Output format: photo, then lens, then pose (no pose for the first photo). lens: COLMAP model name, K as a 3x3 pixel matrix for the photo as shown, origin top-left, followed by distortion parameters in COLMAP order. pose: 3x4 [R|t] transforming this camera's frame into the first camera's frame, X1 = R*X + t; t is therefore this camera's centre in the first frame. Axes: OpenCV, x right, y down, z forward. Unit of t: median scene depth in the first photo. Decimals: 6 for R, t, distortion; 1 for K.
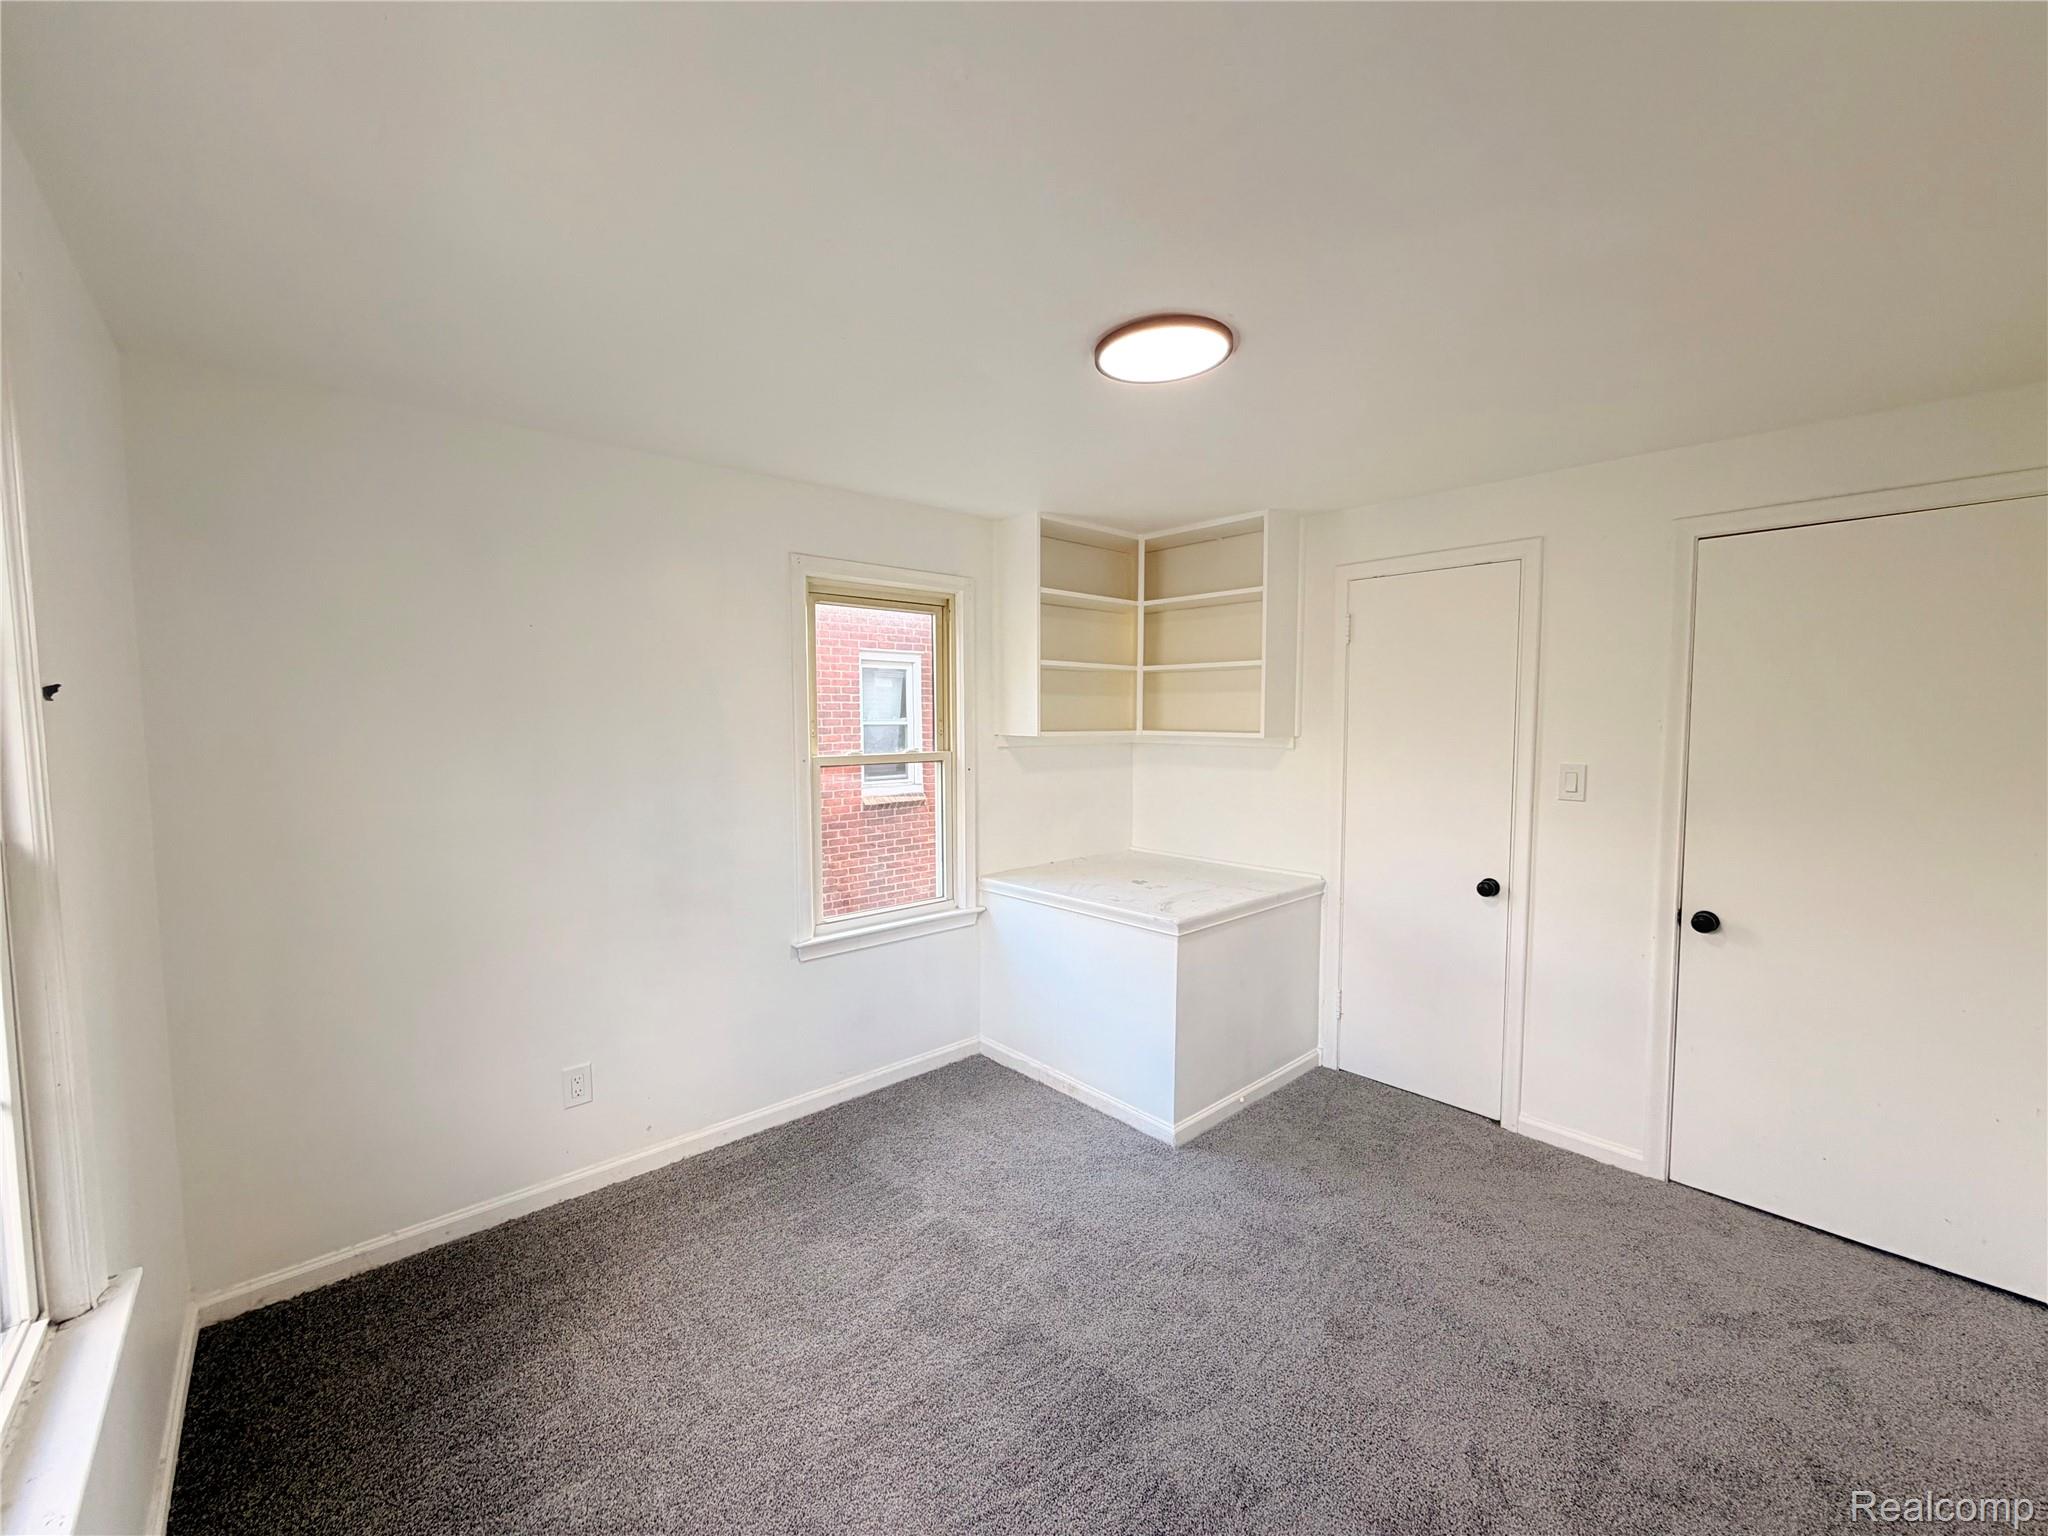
lens RADIAL K [[825.1, 0, 1023.3], [0, 825.1, 761.9], [0, 0, 1]] dist [0.001005, 0.000151]
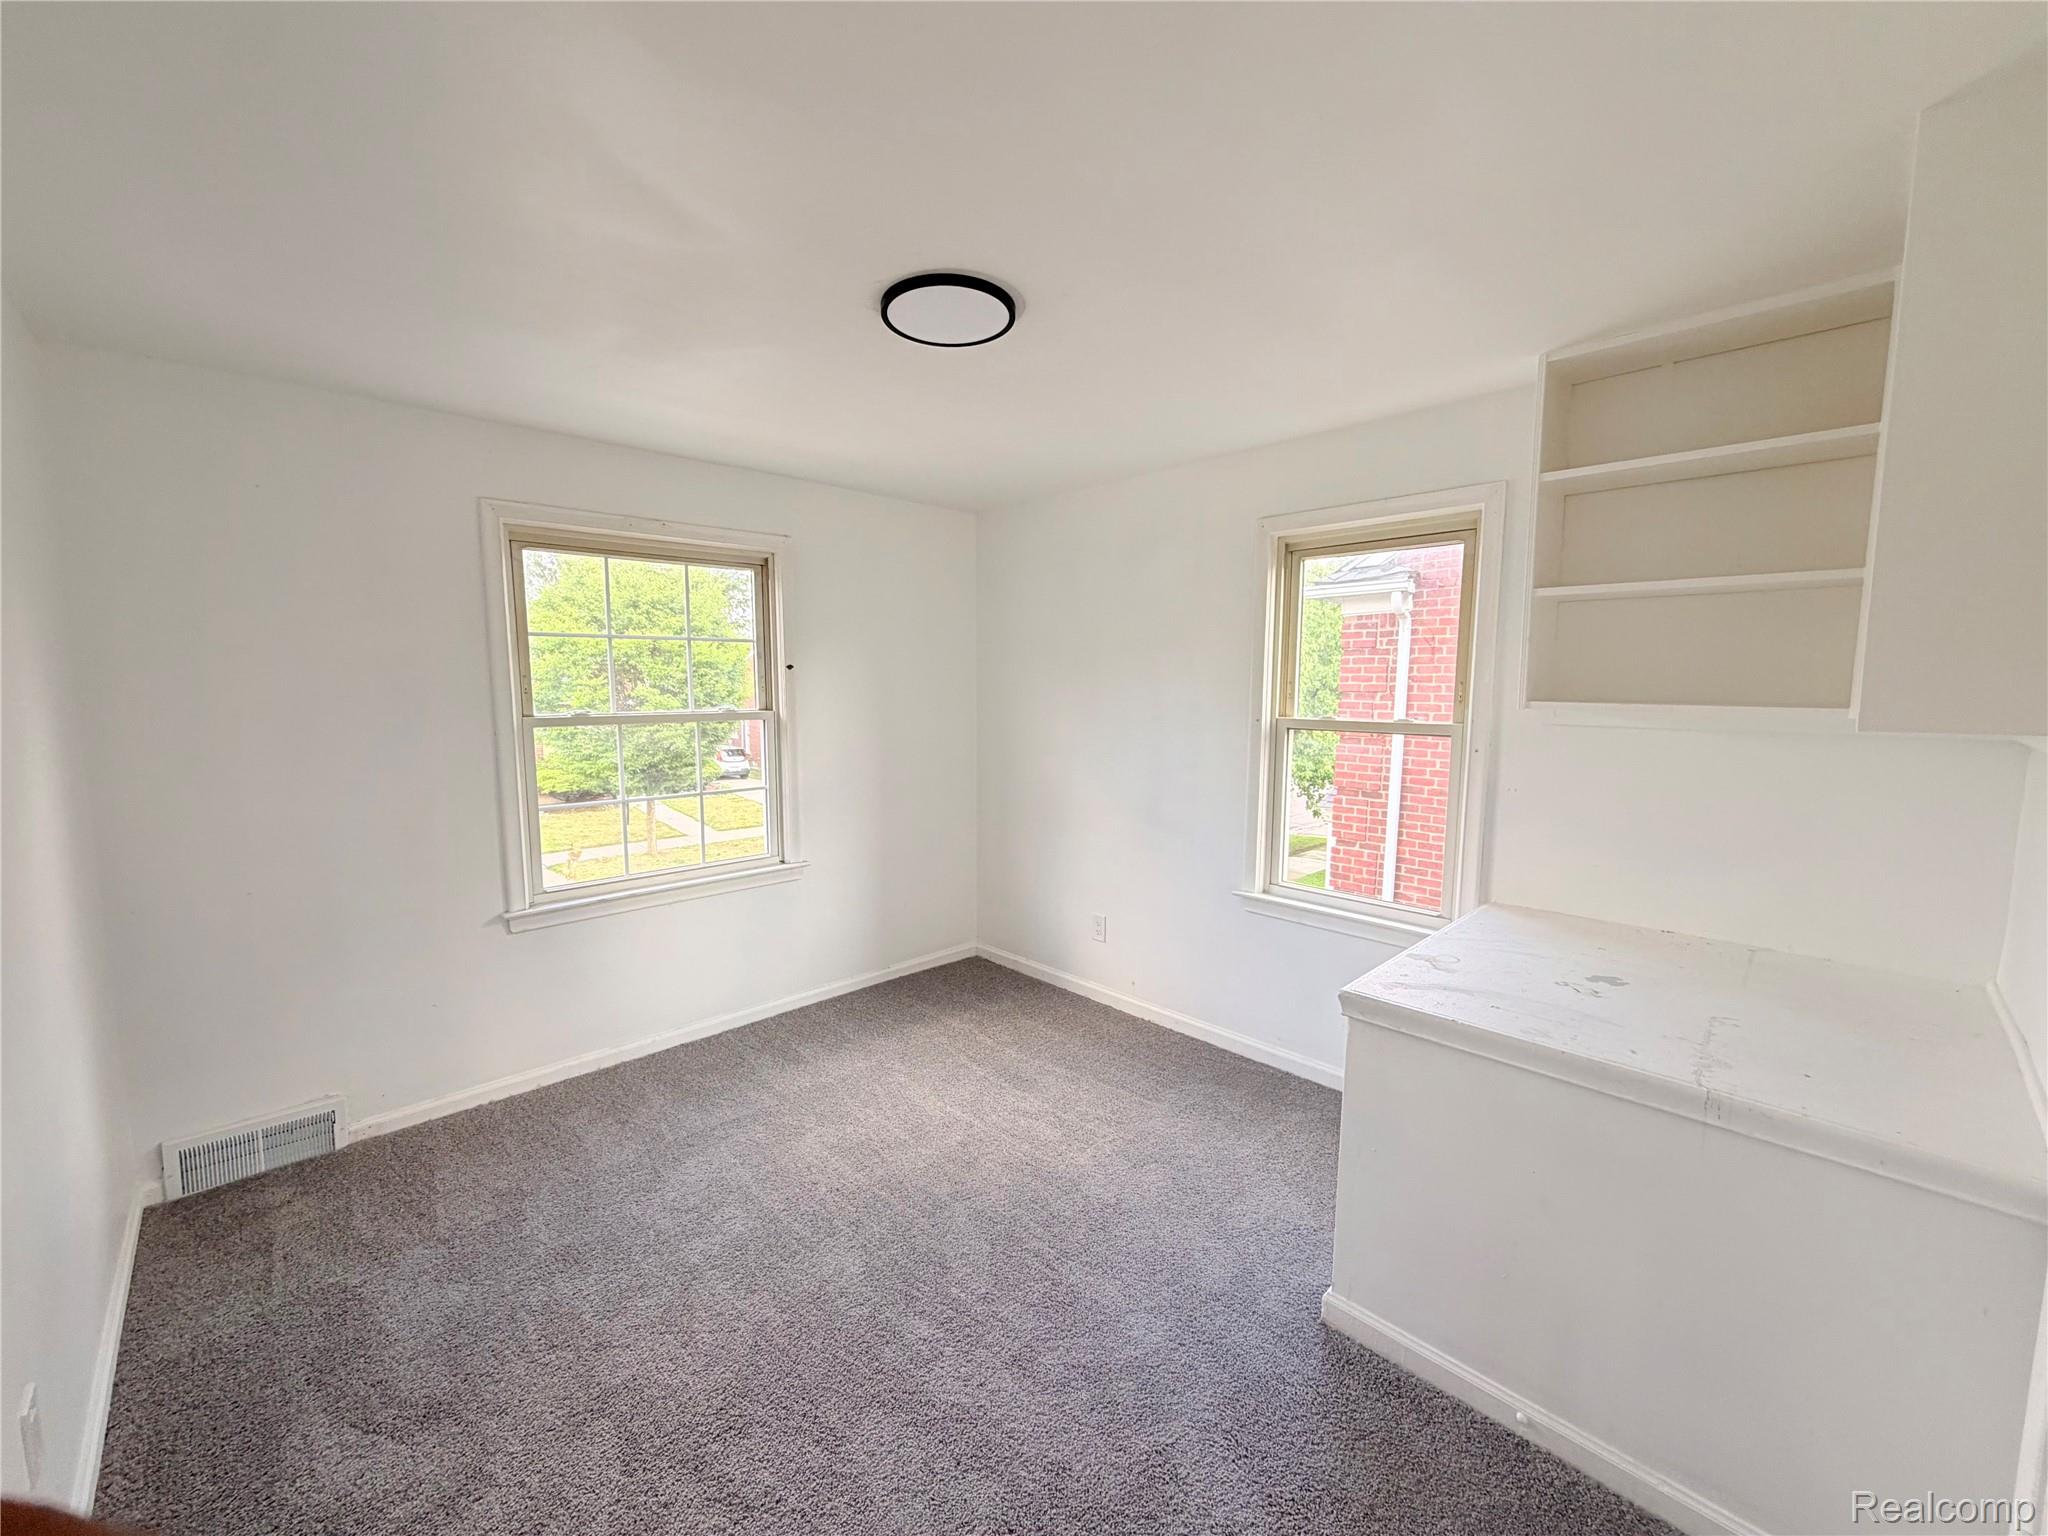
lens RADIAL K [[825.1, 0, 1015.6], [0, 825.1, 770.8], [0, 0, 1]] dist [0.001005, 0.000151]
pose [[0.031082, 0.115841, -0.992781, 0.739301], [-0.059613, 0.991708, 0.113849, -0.037748], [0.997738, 0.055644, 0.037730, 0.649511]]
